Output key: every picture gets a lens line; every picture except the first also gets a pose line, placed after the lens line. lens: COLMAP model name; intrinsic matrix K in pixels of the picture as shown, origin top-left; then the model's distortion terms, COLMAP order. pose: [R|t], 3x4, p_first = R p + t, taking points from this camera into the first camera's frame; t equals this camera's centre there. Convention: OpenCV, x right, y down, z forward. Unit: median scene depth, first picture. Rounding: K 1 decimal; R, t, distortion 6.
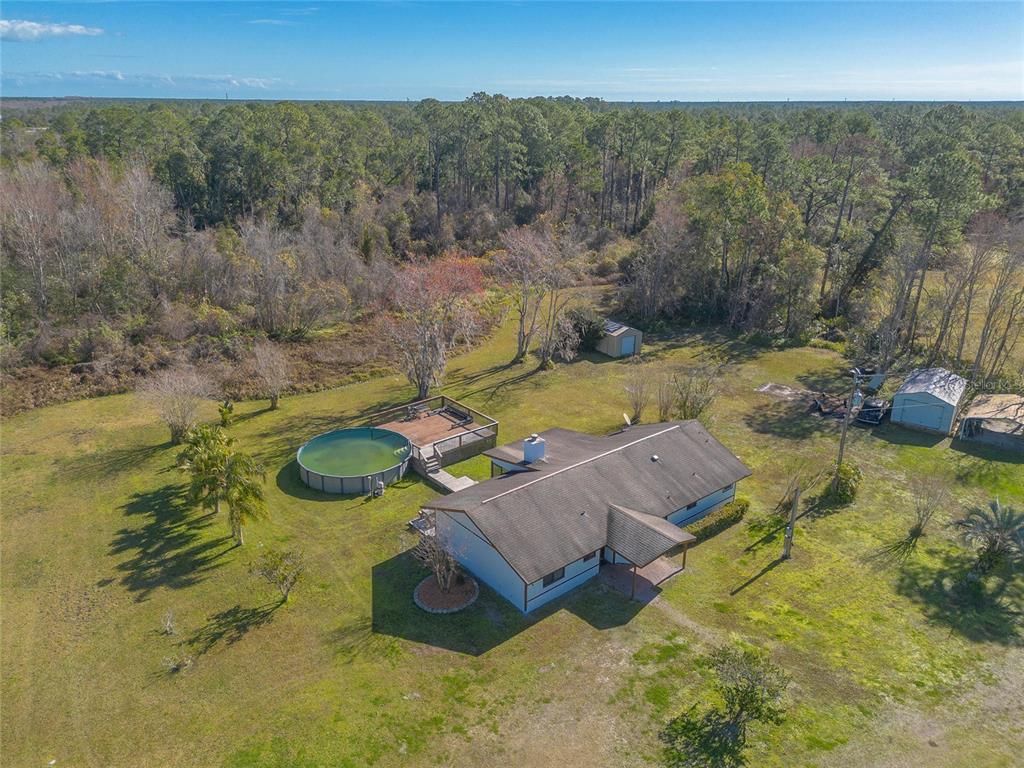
lens RADIAL K [[733.9, 0, 509.7], [0, 733.9, 384.0], [0, 0, 1]] dist [0.052799, -0.042830]
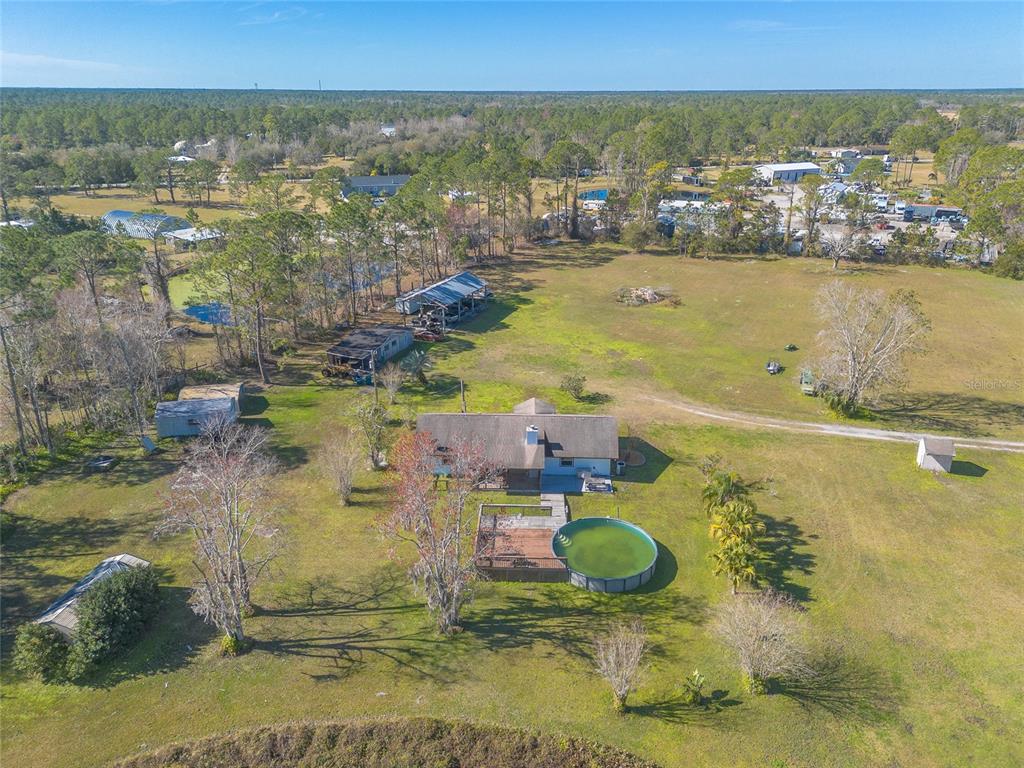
lens RADIAL K [[733.9, 0, 515.3], [0, 733.9, 389.8], [0, 0, 1]] dist [0.052799, -0.042830]
pose [[-0.747037, -0.255022, 0.613921, -0.863776], [0.232991, 0.764477, 0.601074, -0.915004], [-0.622616, 0.592063, -0.511675, 1.811947]]
